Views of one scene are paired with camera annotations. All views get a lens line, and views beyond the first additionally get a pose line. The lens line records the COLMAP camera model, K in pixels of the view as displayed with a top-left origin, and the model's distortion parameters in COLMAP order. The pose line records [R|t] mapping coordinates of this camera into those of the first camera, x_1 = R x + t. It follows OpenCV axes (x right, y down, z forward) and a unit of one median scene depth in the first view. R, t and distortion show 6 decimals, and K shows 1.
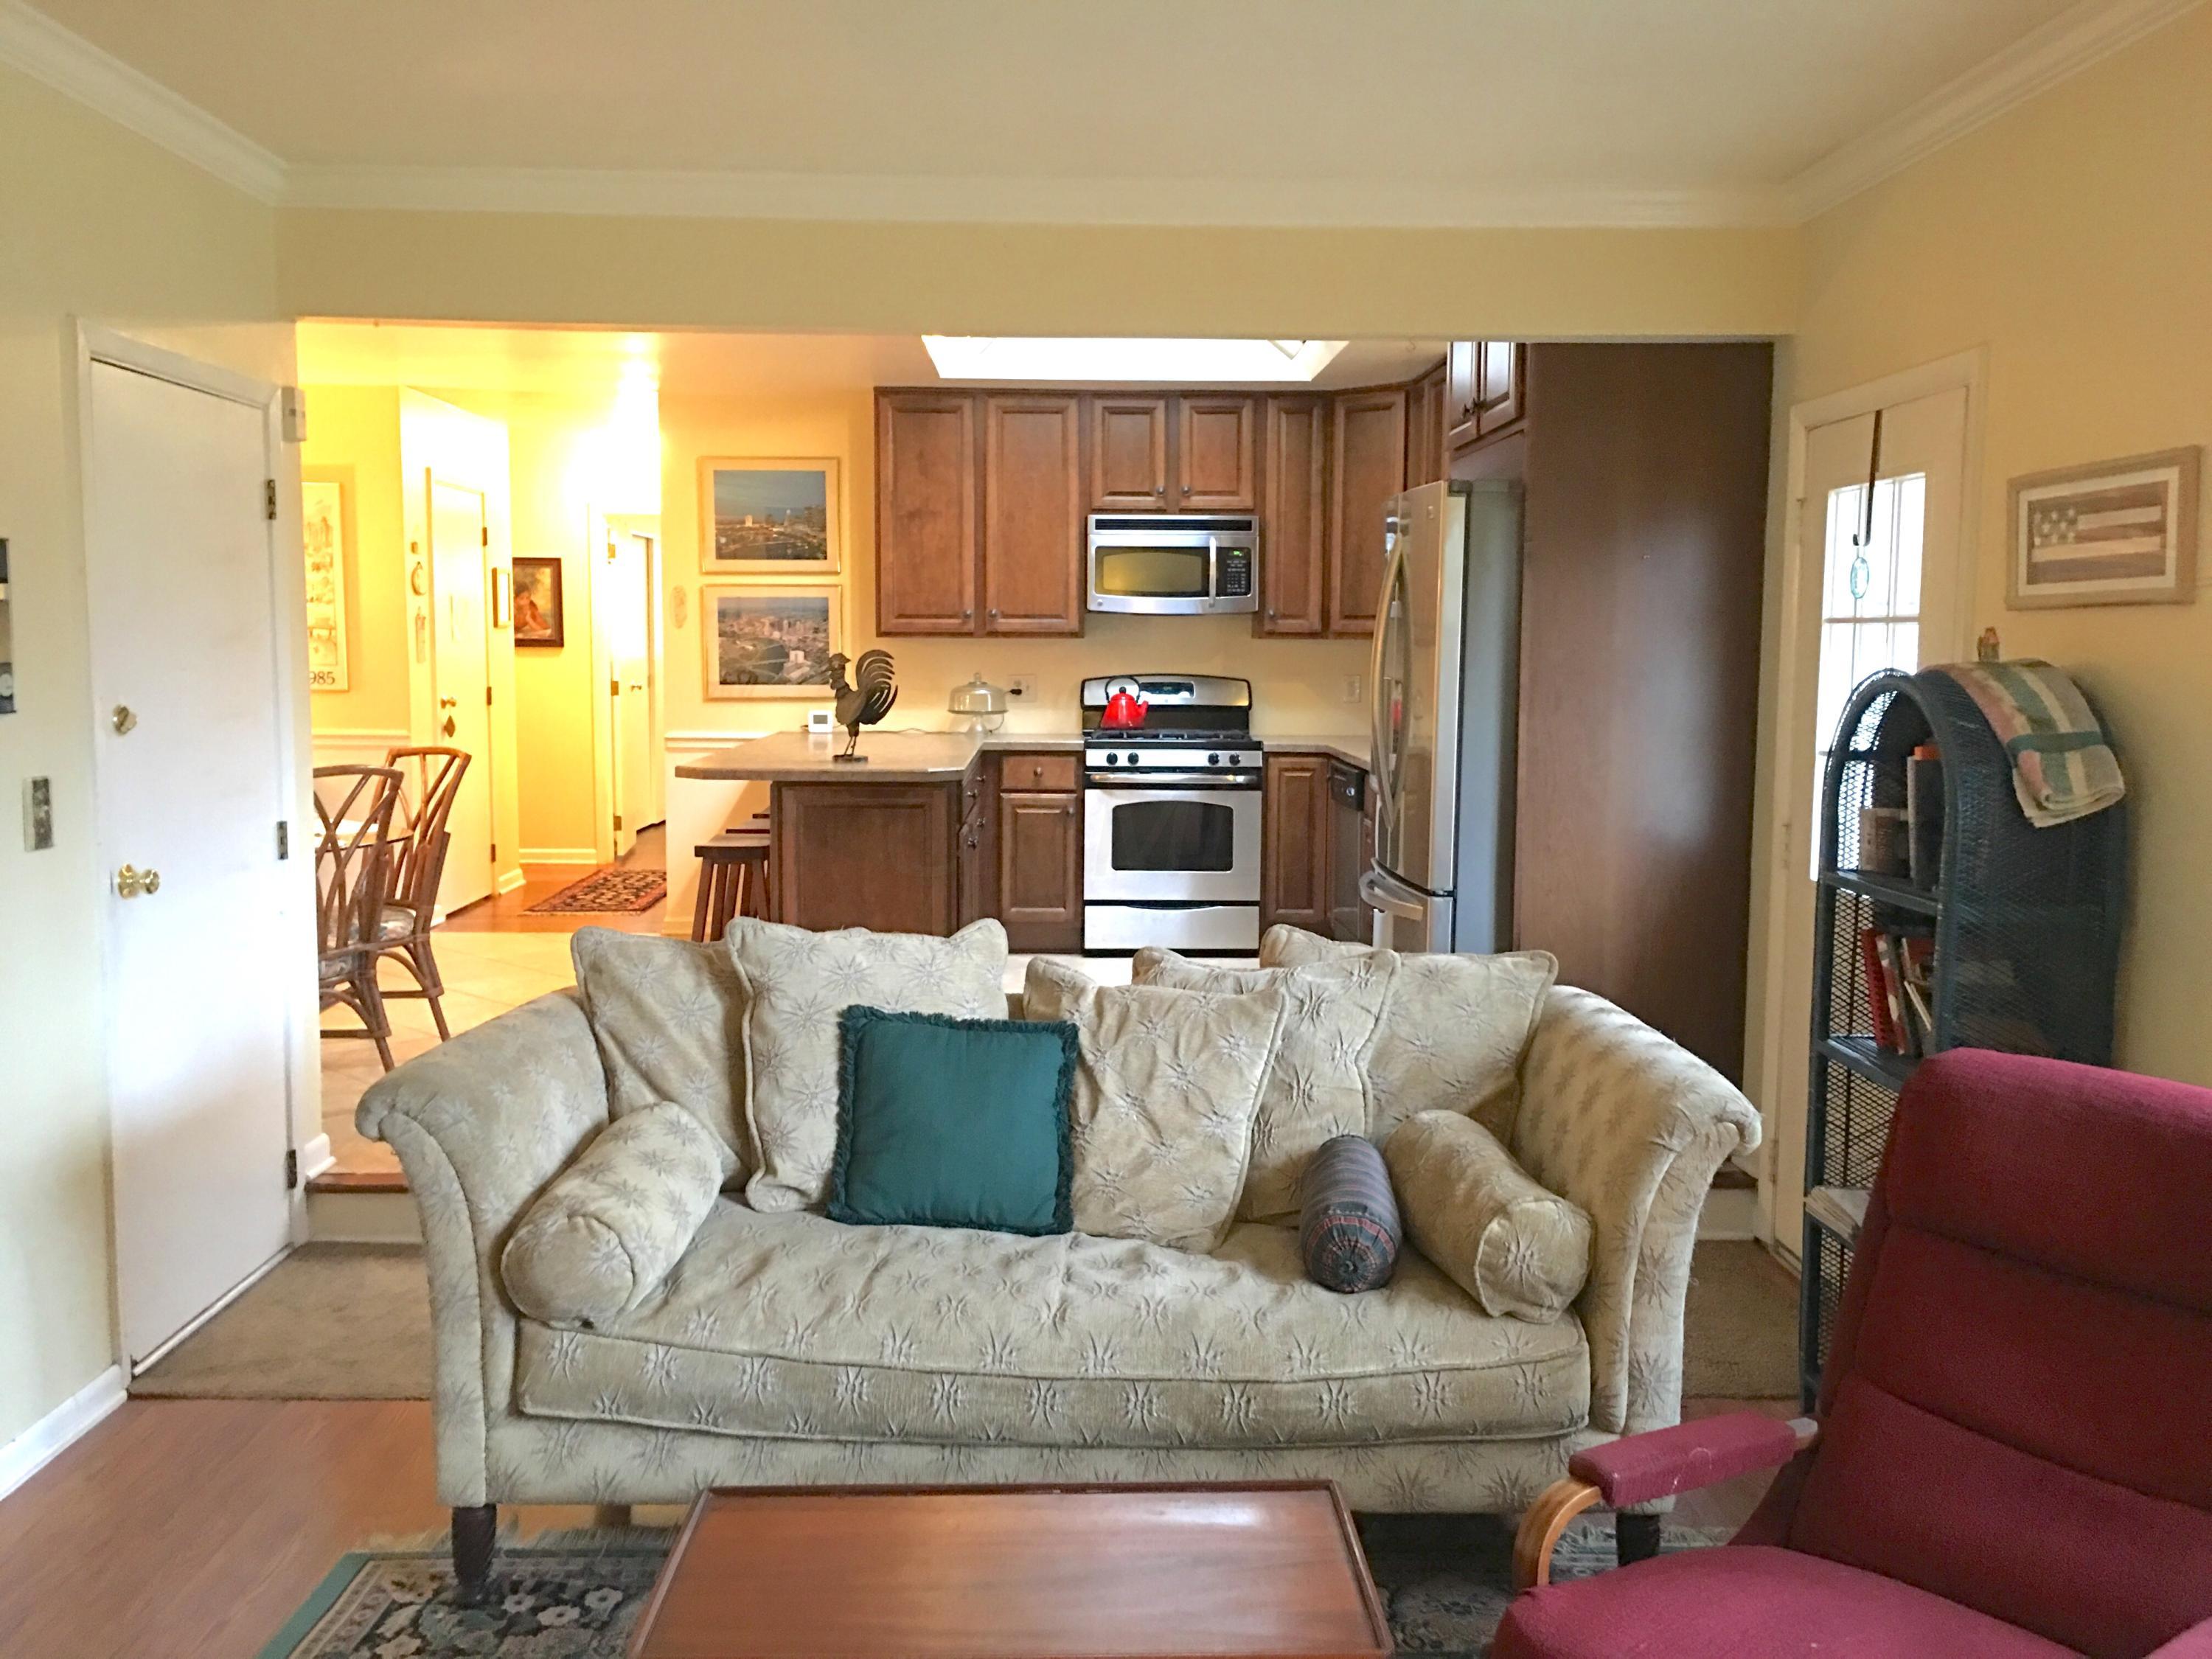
lens RADIAL K [[1842.6, 0, 1106.0], [0, 1842.6, 829.5], [0, 0, 1]] dist [0.058088, -0.079463]
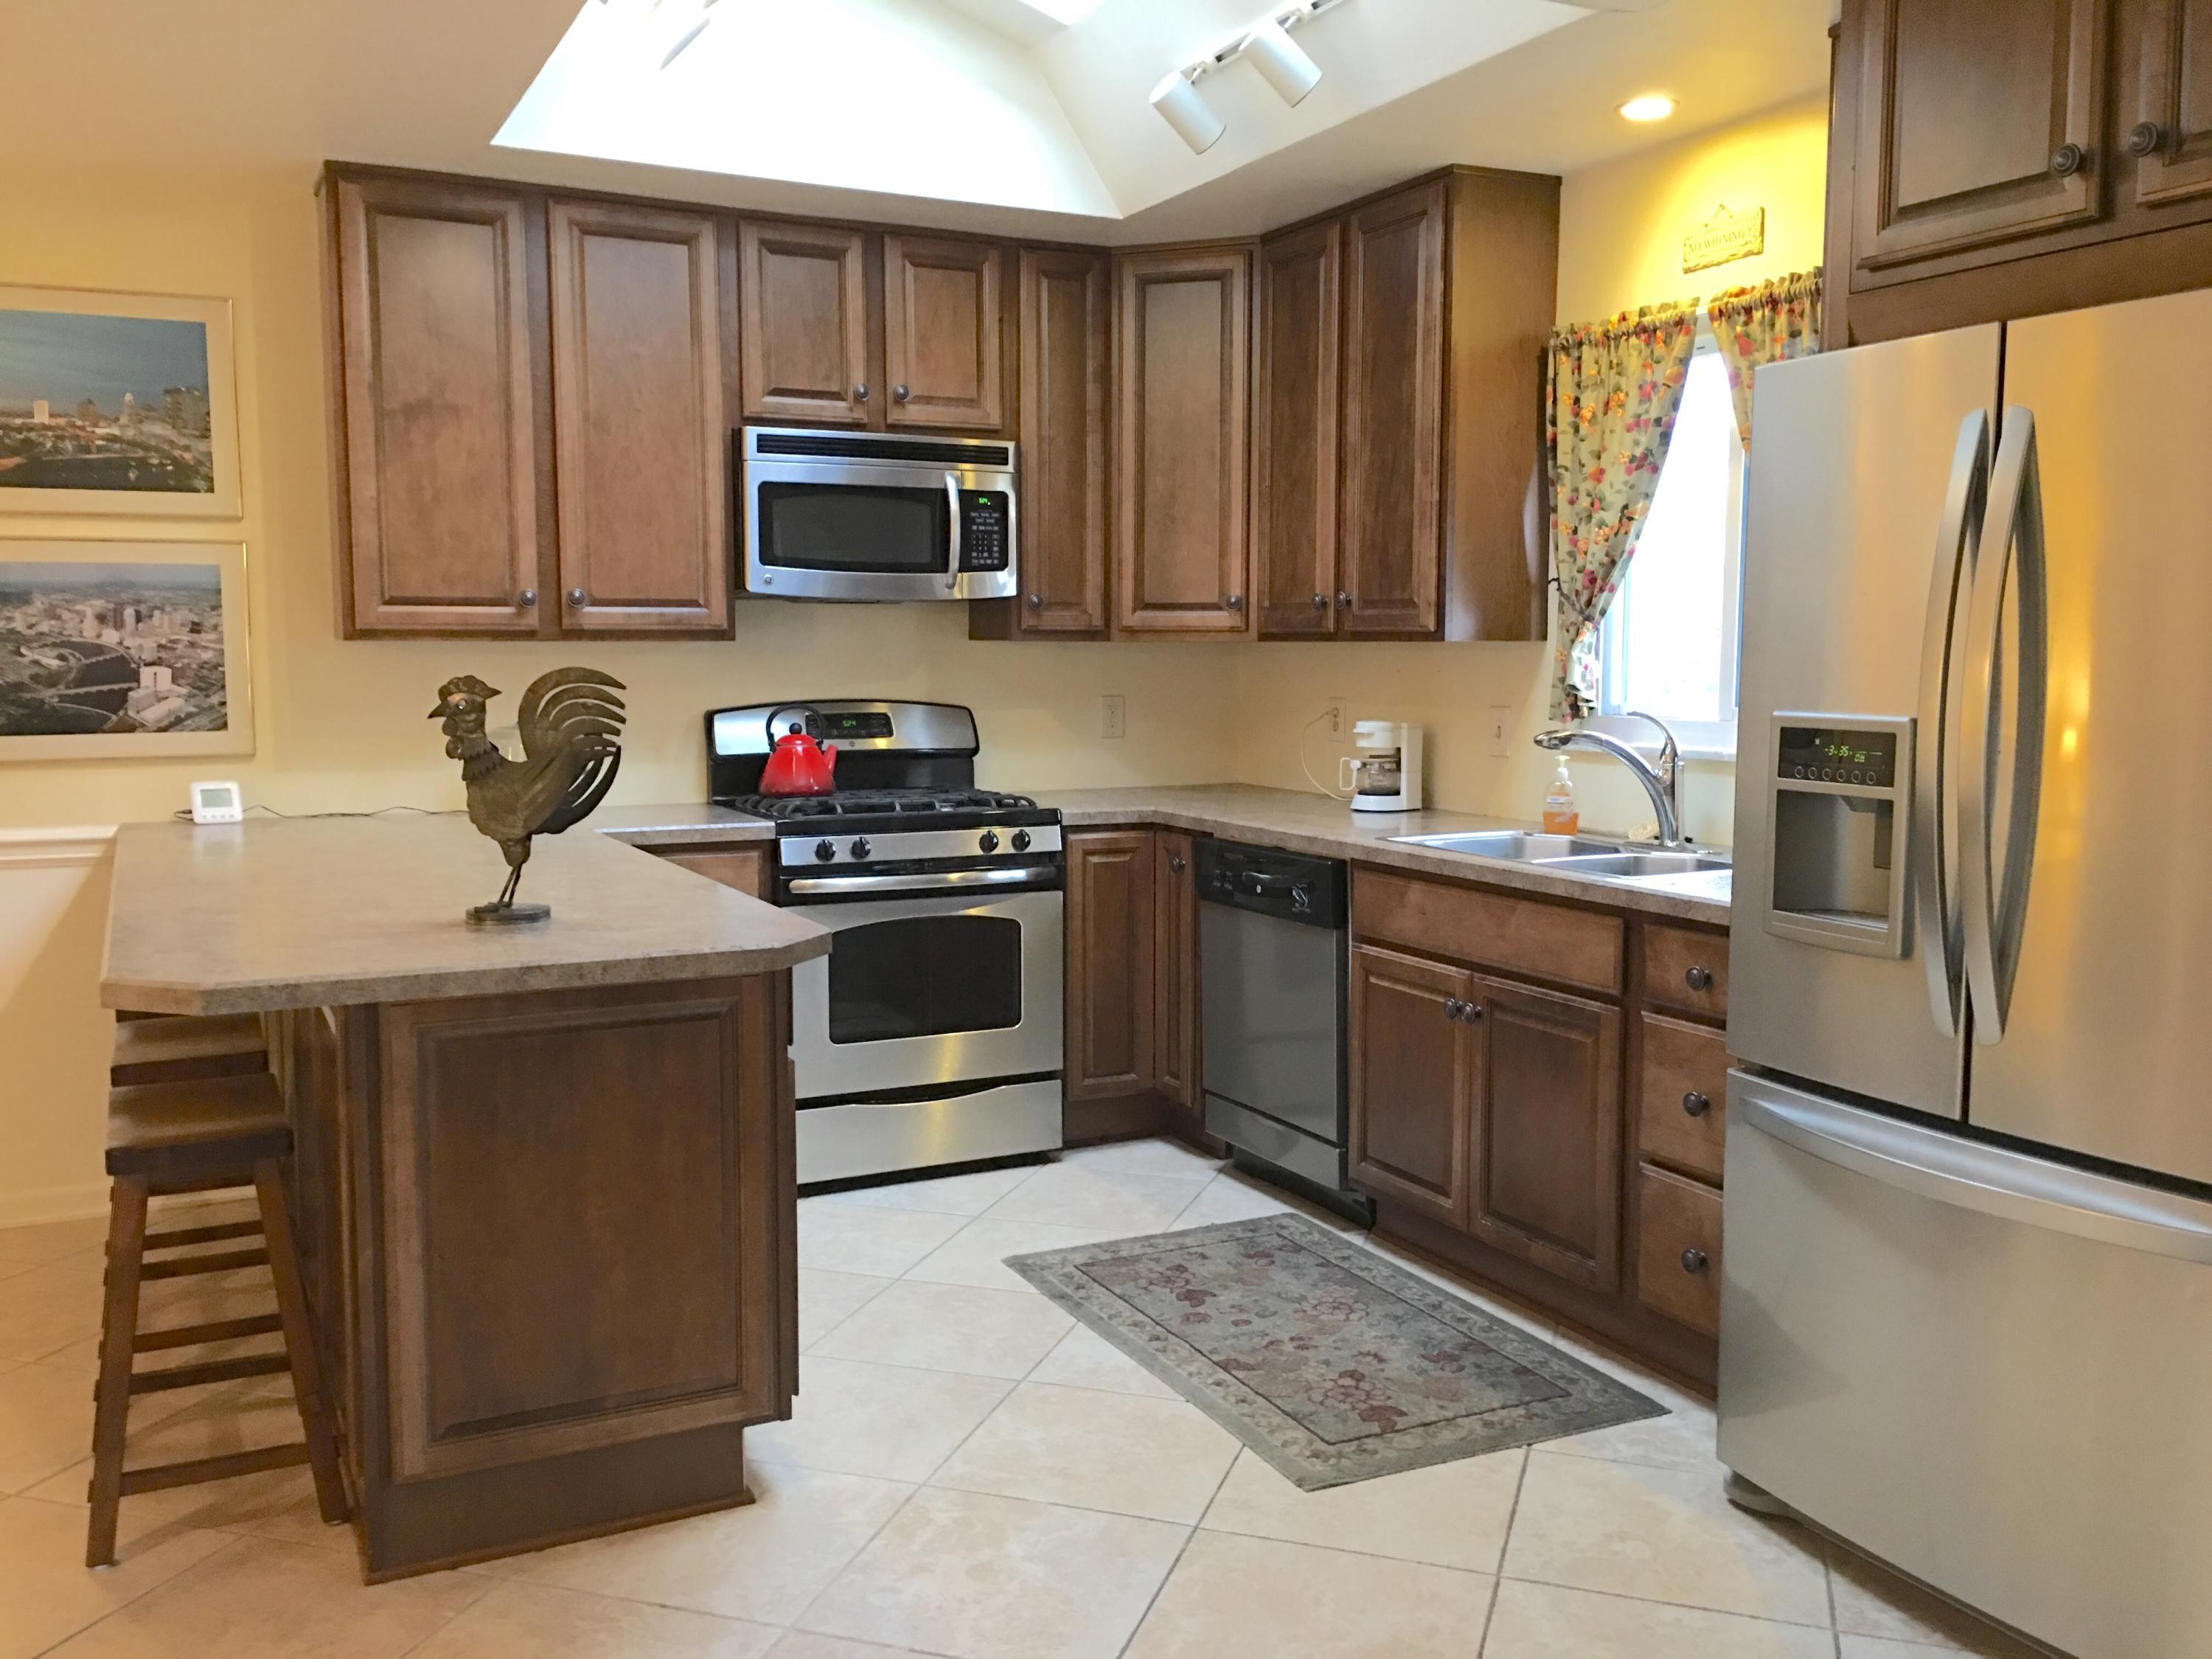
lens RADIAL K [[1842.6, 0, 1106.0], [0, 1842.6, 829.5], [0, 0, 1]] dist [0.058088, -0.079463]
pose [[0.901456, -0.048085, 0.430192, -0.160203], [0.049130, 0.998755, 0.008687, -0.044586], [-0.430074, 0.013304, 0.902696, 0.432133]]
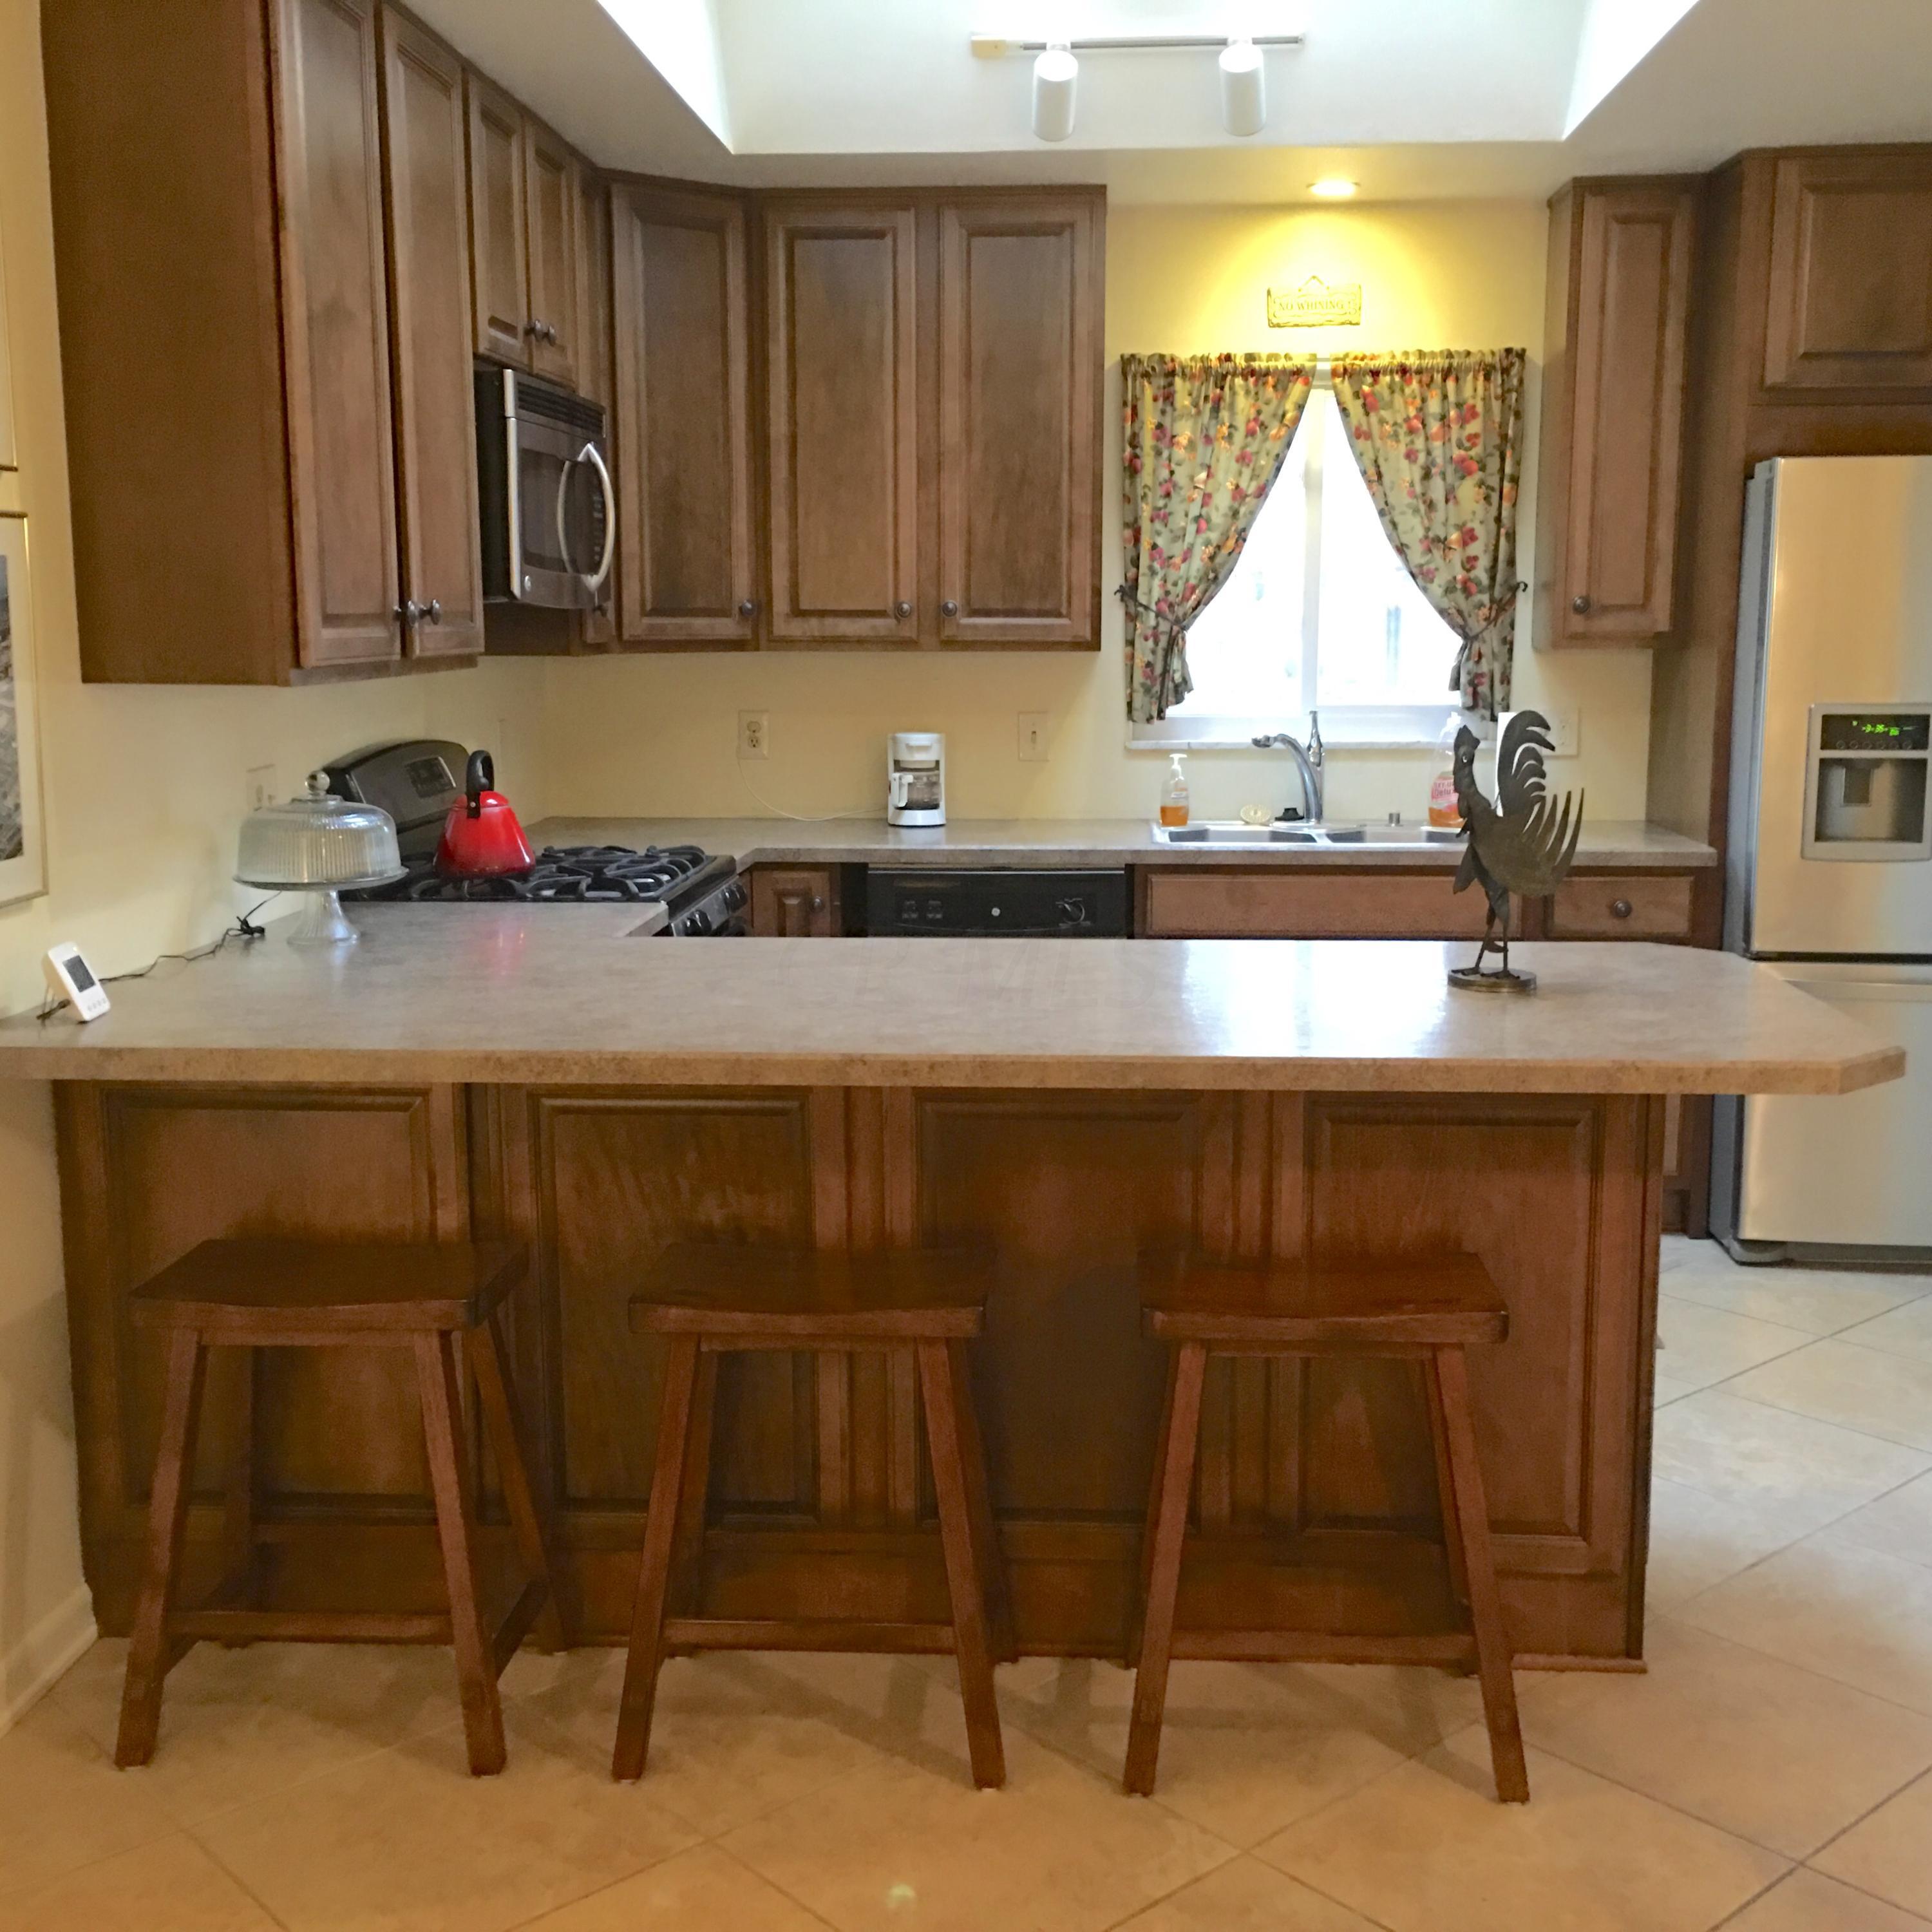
lens RADIAL K [[2203.2, 0, 960.8], [0, 2203.2, 947.1], [0, 0, 1]] dist [0.063606, -0.014331]
pose [[0.083842, -0.159190, 0.983681, -0.509861], [0.105957, 0.982985, 0.150046, -0.106232], [-0.990830, 0.091648, 0.099283, 0.857429]]
